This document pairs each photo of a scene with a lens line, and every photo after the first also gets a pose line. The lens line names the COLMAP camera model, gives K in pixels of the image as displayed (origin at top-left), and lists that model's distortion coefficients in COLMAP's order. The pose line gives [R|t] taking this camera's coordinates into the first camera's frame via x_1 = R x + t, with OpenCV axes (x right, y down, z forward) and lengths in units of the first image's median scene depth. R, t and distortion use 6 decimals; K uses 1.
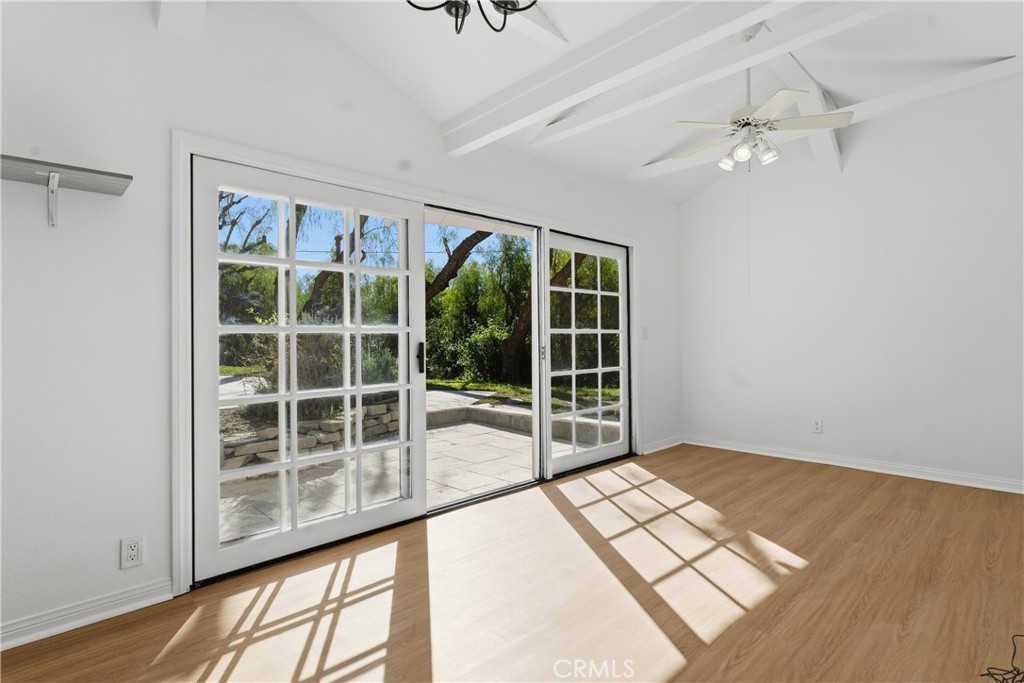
lens RADIAL K [[493.9, 0, 516.5], [0, 493.9, 332.9], [0, 0, 1]] dist [0.002885, 0.000137]
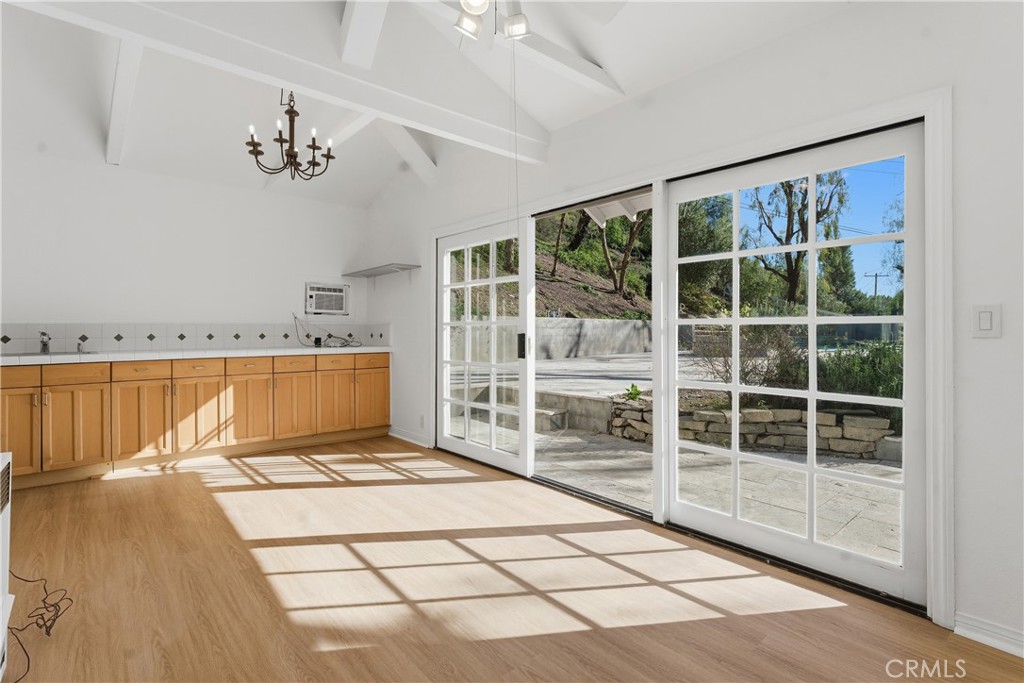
lens RADIAL K [[493.9, 0, 516.5], [0, 493.9, 332.9], [0, 0, 1]] dist [0.002885, 0.000137]
pose [[-0.030036, 0.021568, -0.999316, 0.793984], [0.005333, 0.999756, 0.021417, -0.001737], [0.999535, -0.004686, -0.030144, 0.813983]]
